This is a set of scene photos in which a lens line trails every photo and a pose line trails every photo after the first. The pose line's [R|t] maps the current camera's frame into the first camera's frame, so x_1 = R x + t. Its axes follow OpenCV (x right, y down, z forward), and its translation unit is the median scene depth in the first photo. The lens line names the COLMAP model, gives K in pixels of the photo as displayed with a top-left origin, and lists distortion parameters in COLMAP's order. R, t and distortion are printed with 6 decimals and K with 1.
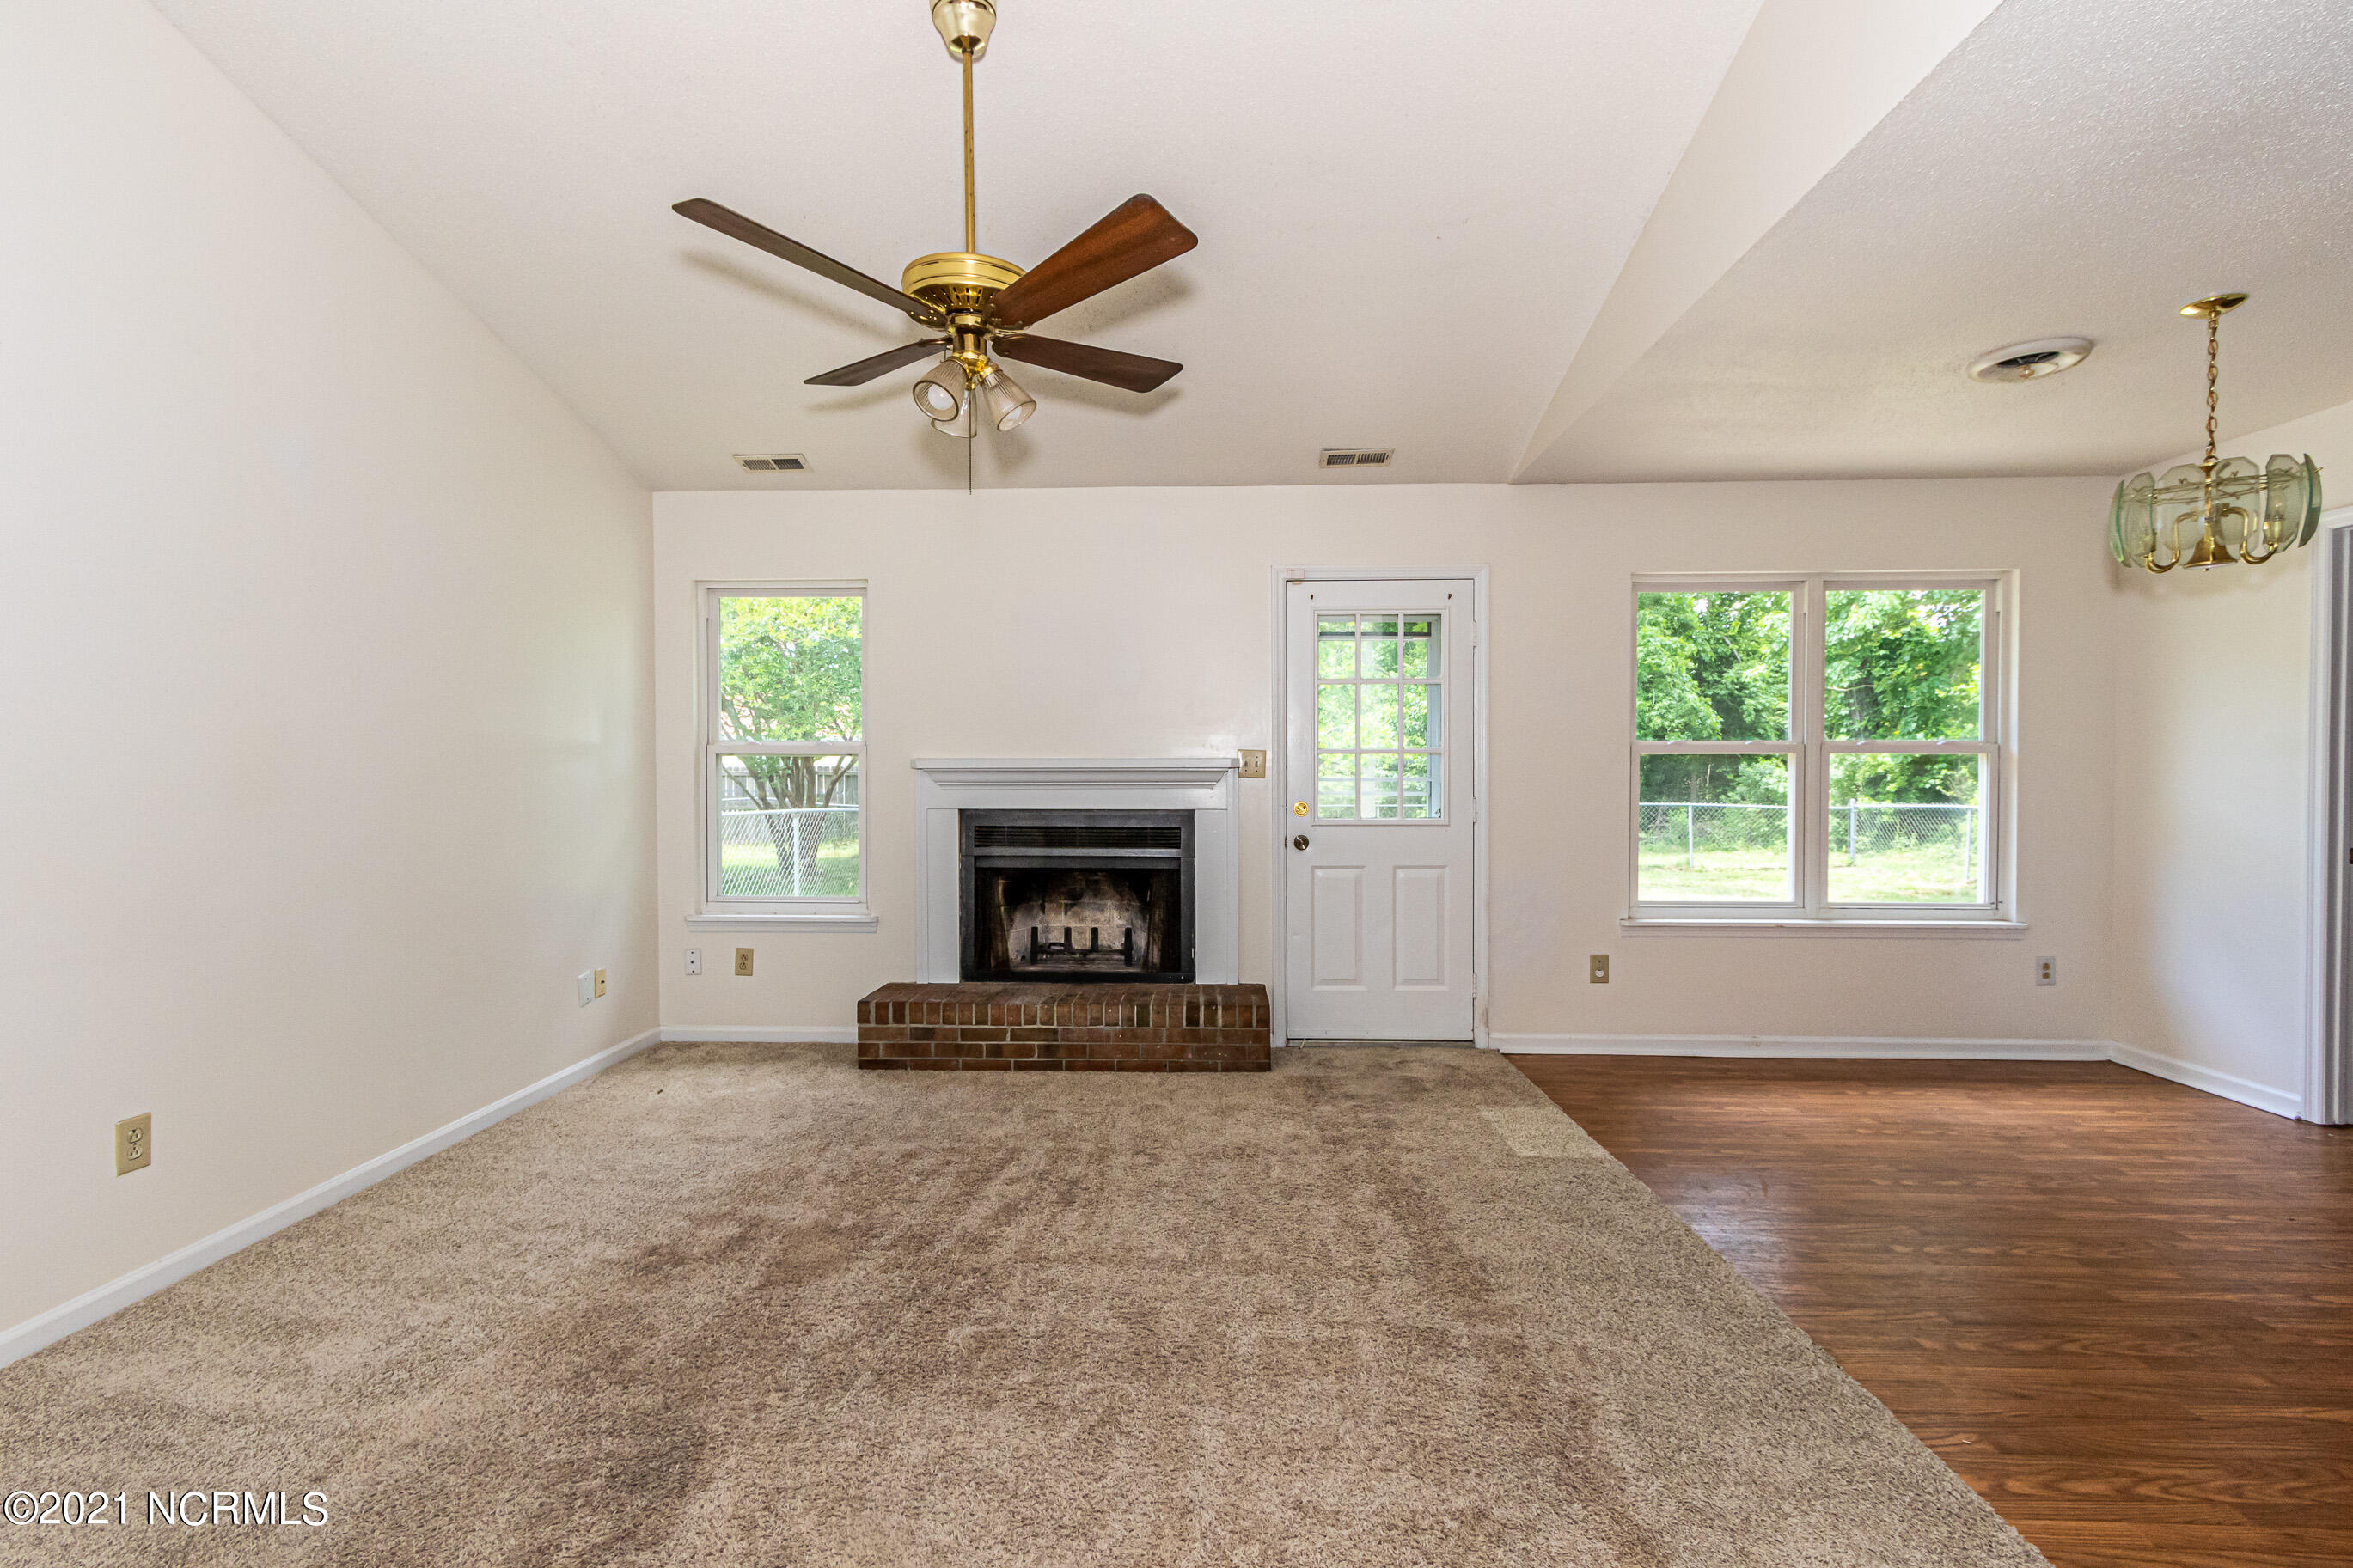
lens RADIAL K [[1085.1, 0, 1186.4], [0, 1085.1, 804.8], [0, 0, 1]] dist [0.007460, -0.002734]
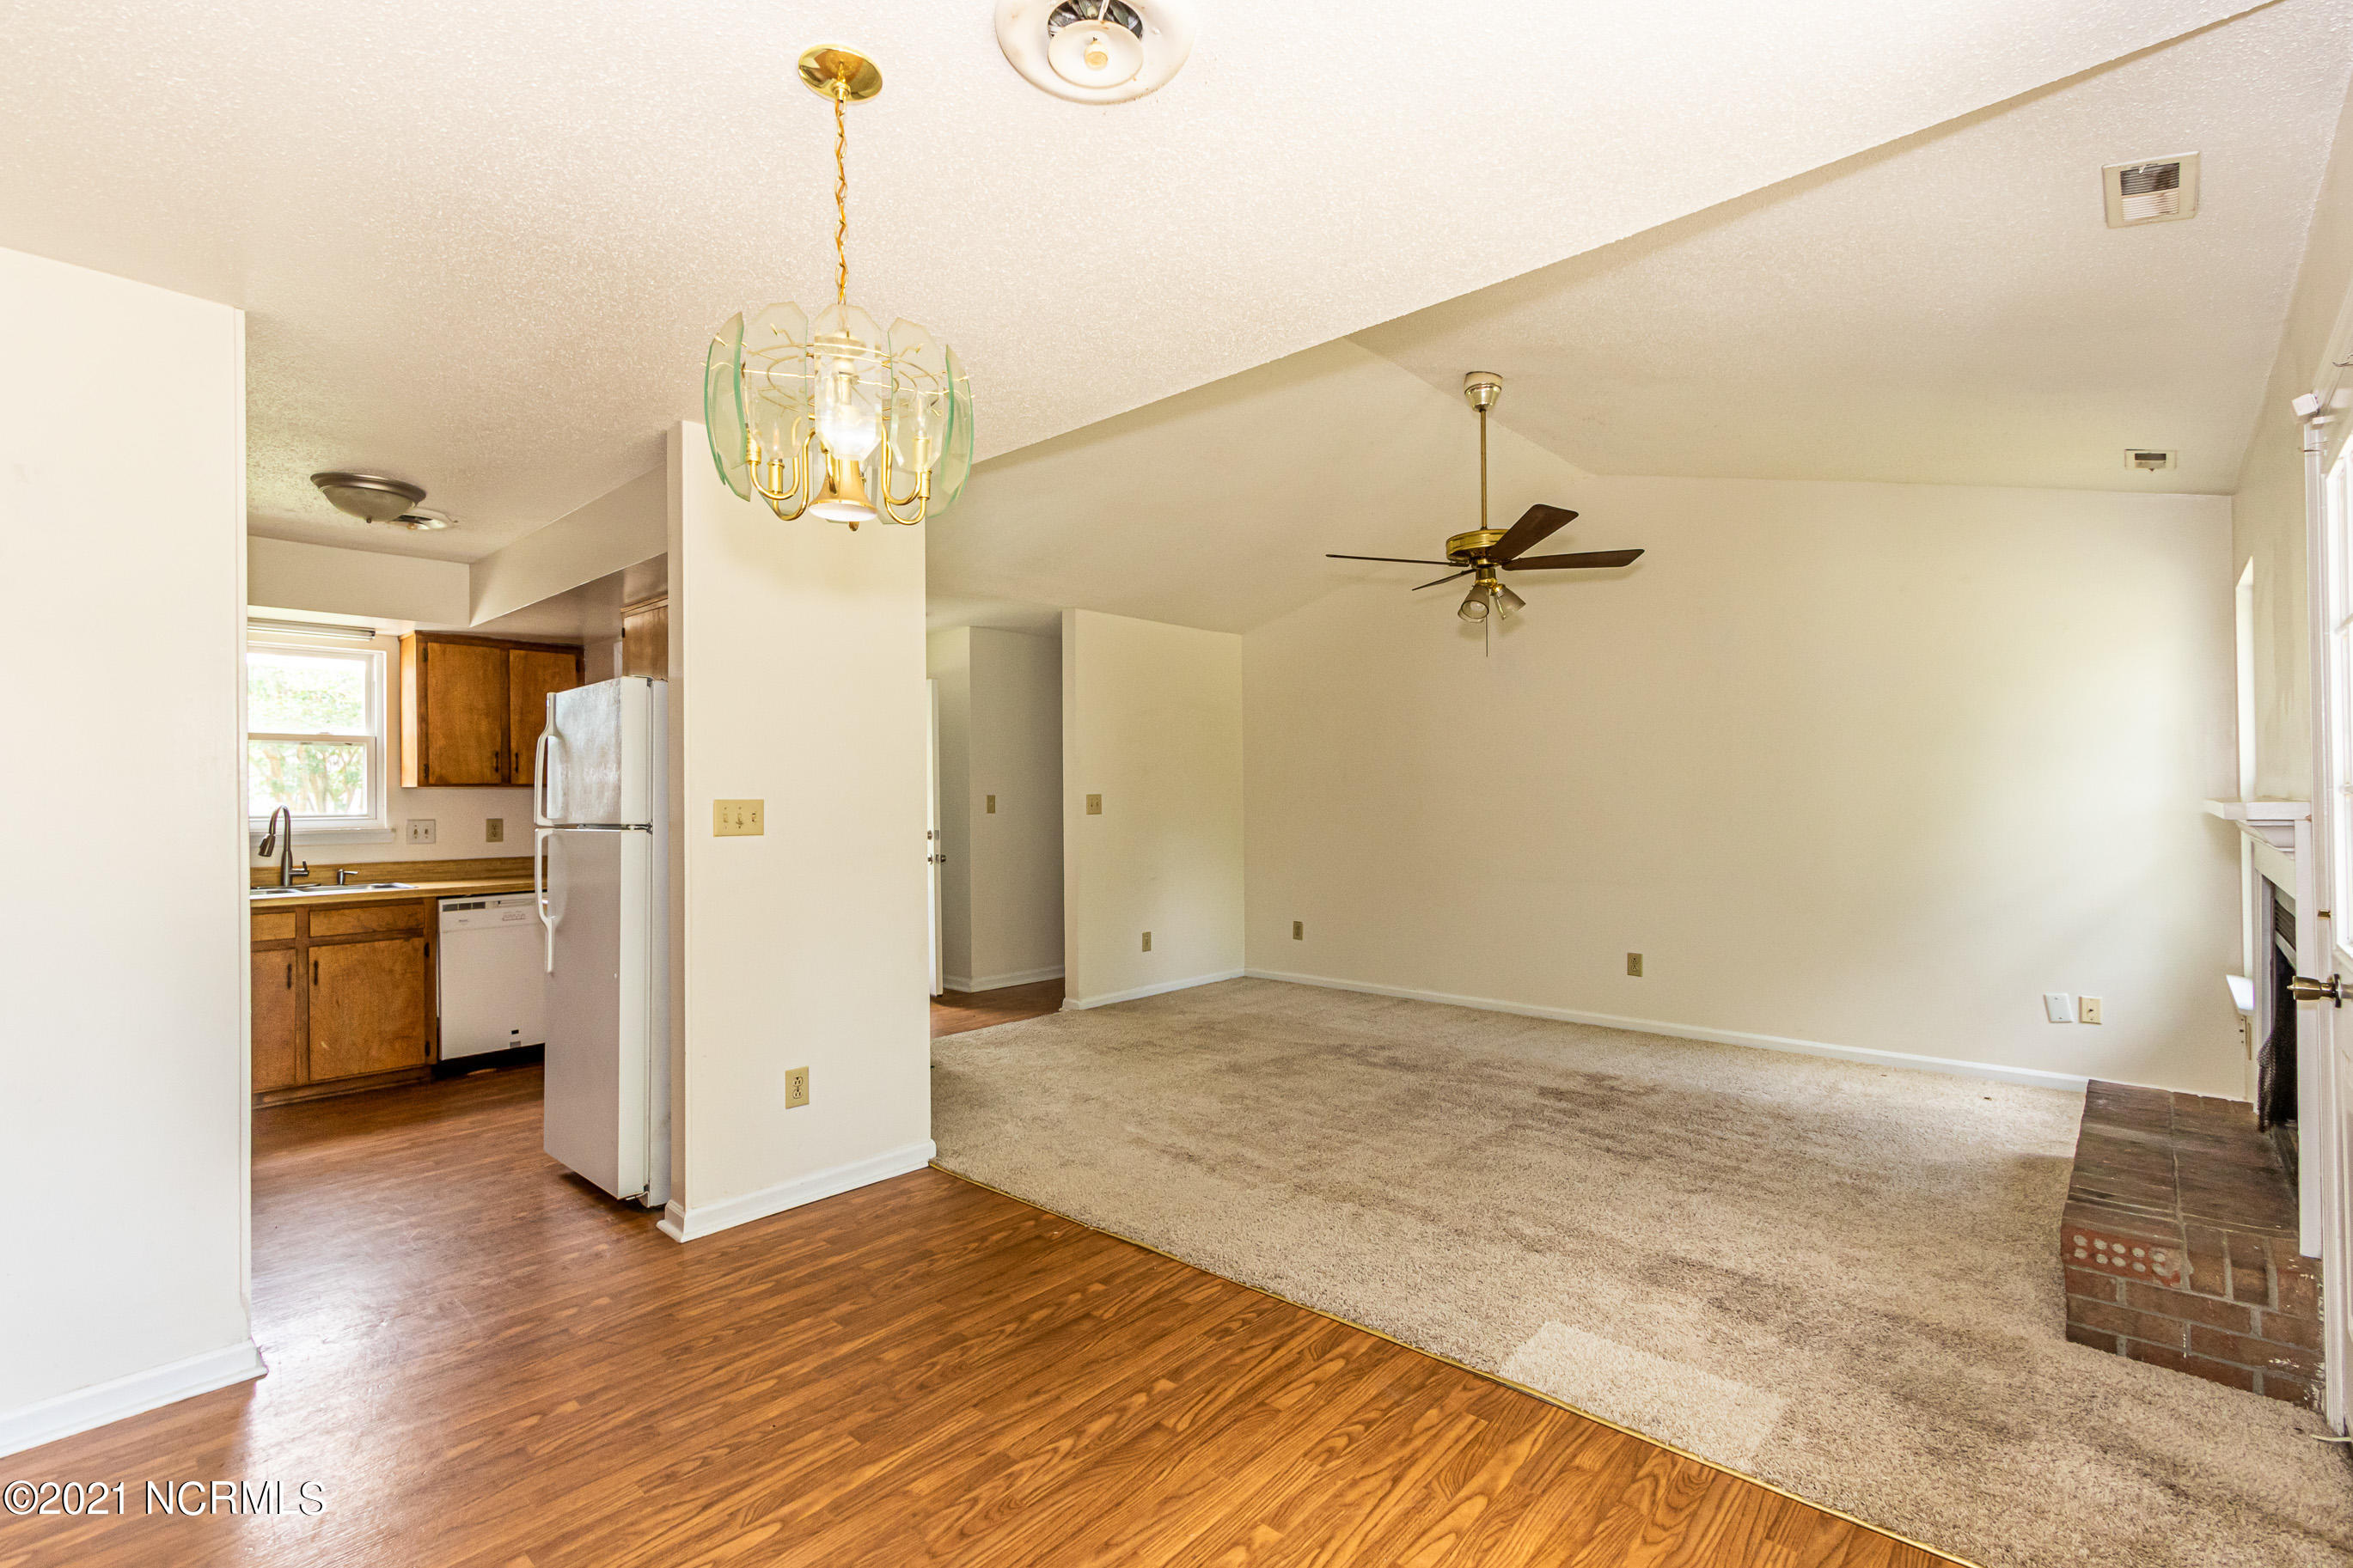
lens RADIAL K [[1085.1, 0, 1157.9], [0, 1085.1, 825.9], [0, 0, 1]] dist [0.007460, -0.002734]
pose [[-0.668455, 0.031892, -0.743069, 1.055353], [-0.016288, 0.998213, 0.057495, -0.078596], [0.743574, 0.050536, -0.666741, 1.267547]]
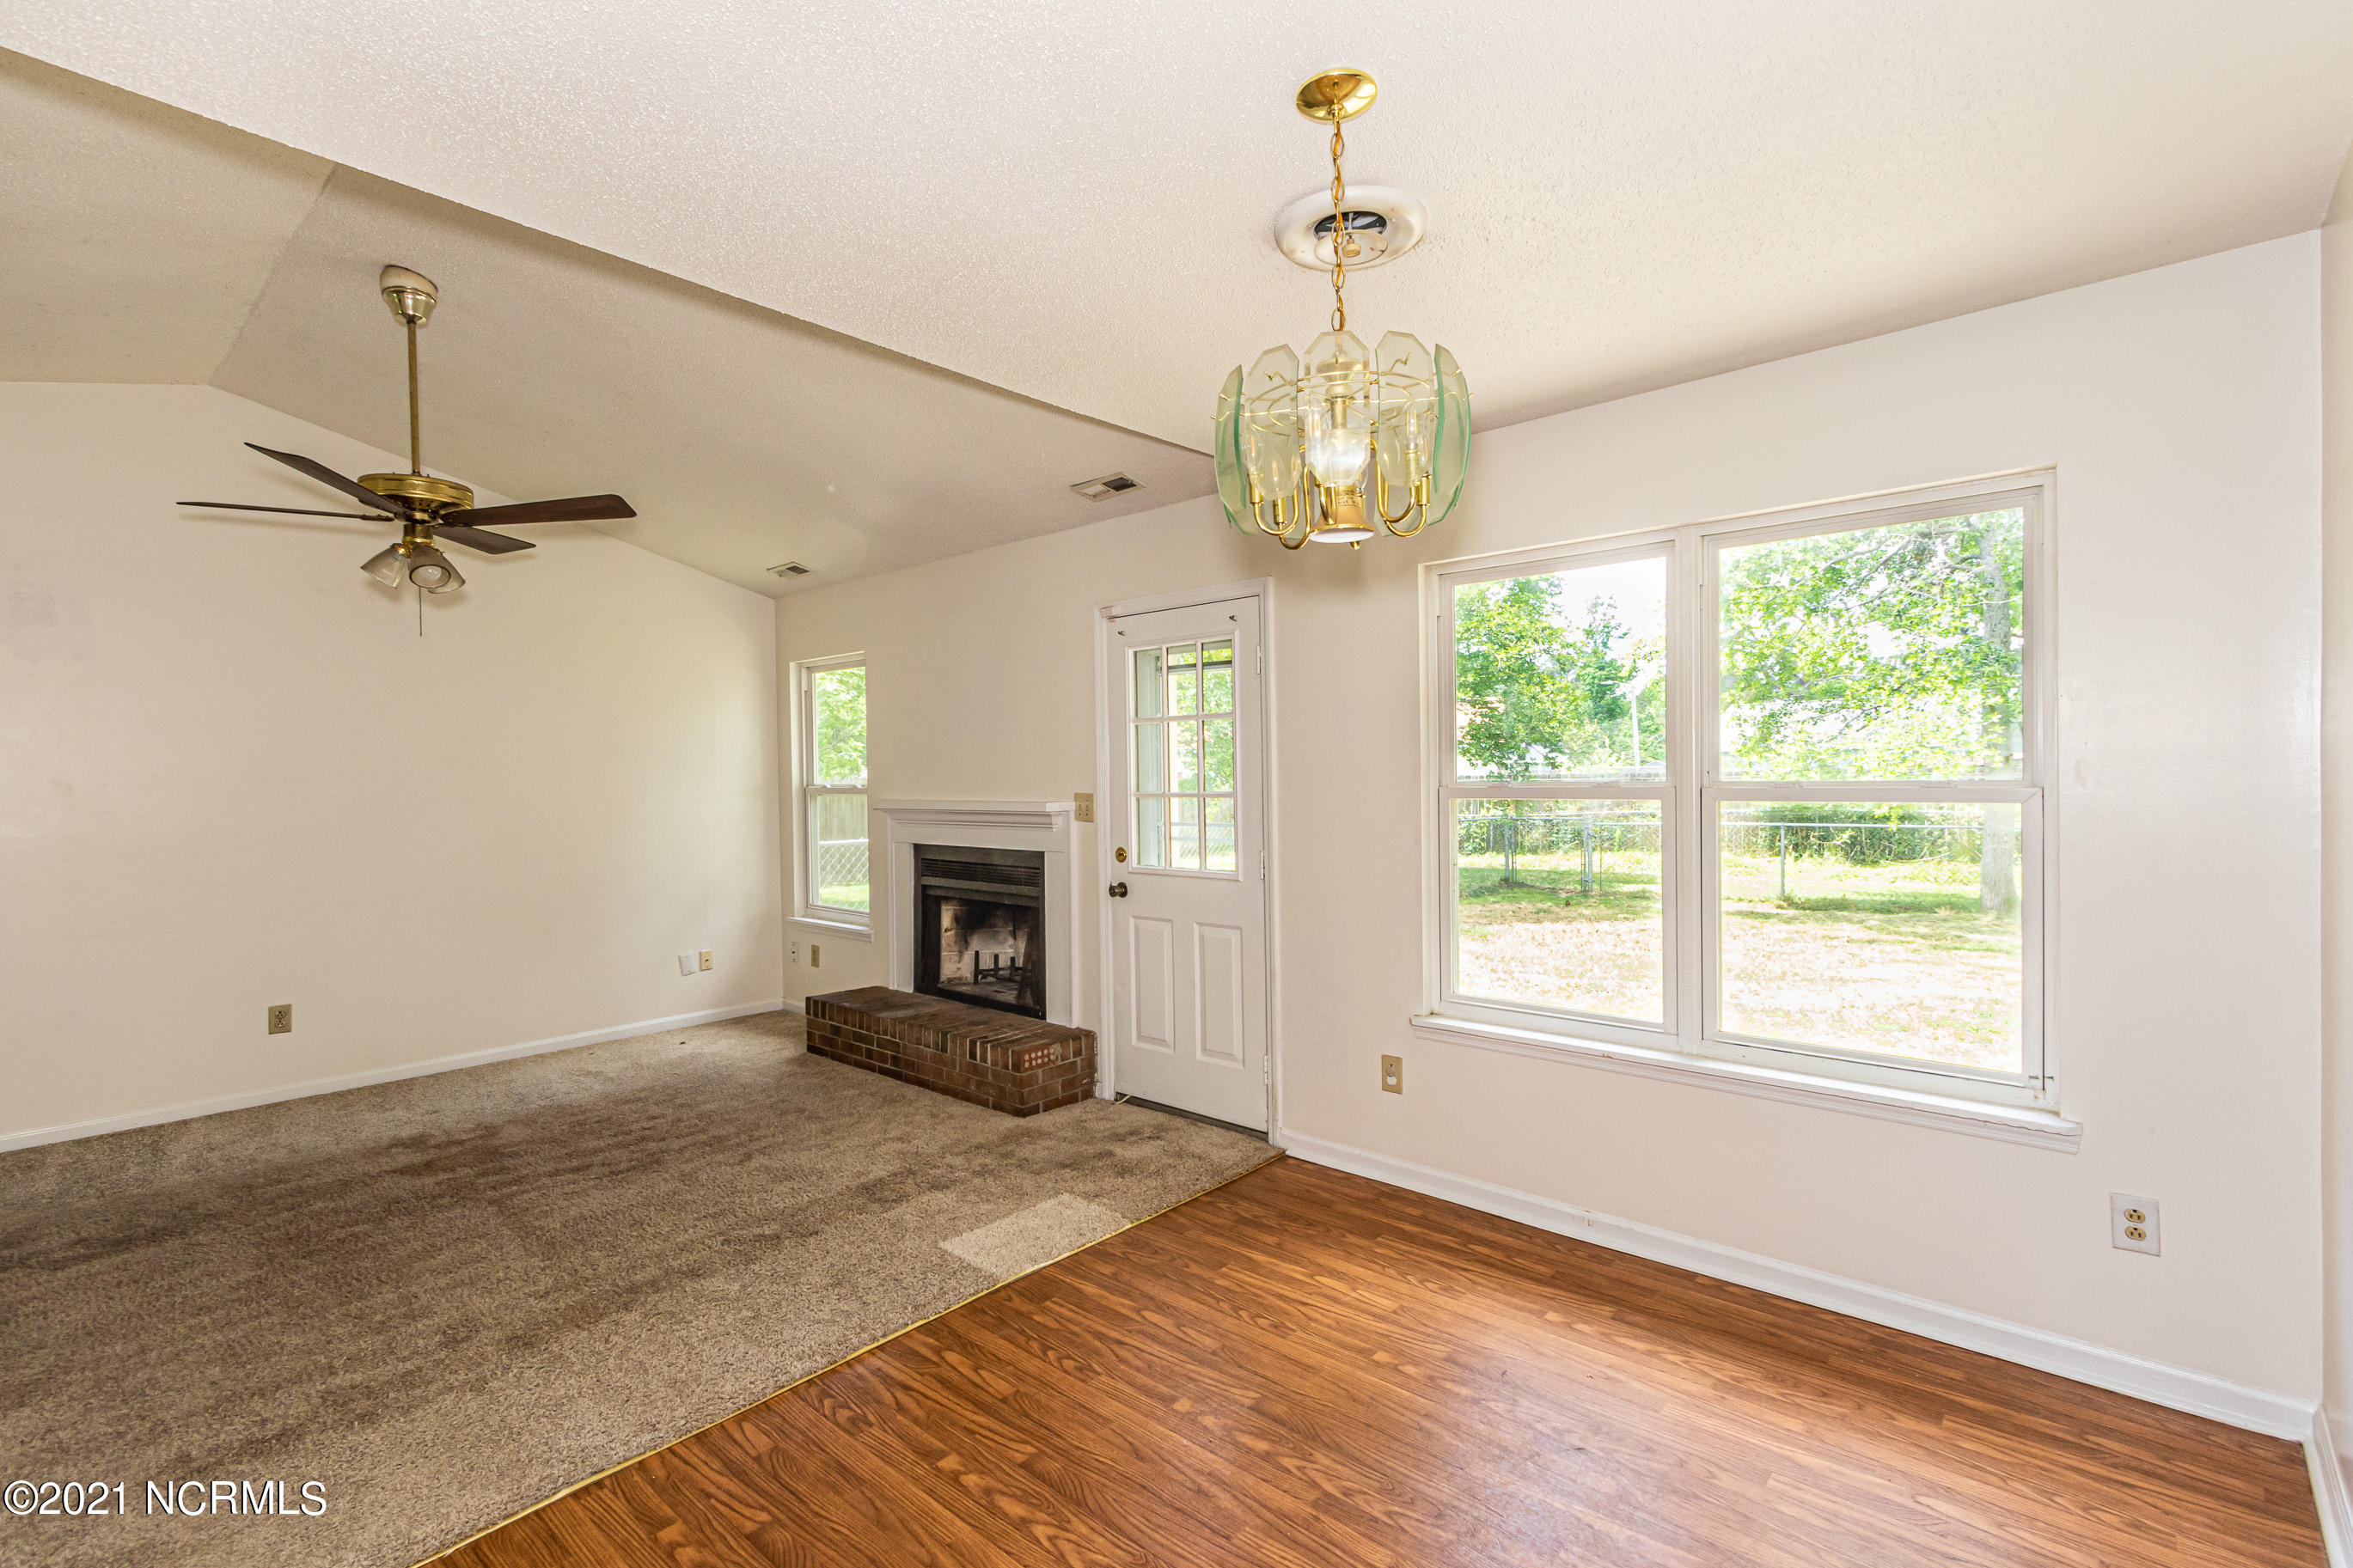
lens RADIAL K [[1085.1, 0, 1194.8], [0, 1085.1, 808.3], [0, 0, 1]] dist [0.007460, -0.002734]
pose [[0.763579, 0.012878, -0.645586, 1.054884], [-0.009878, 0.999917, 0.008263, -0.064443], [0.645639, 0.000068, 0.763643, 0.412216]]
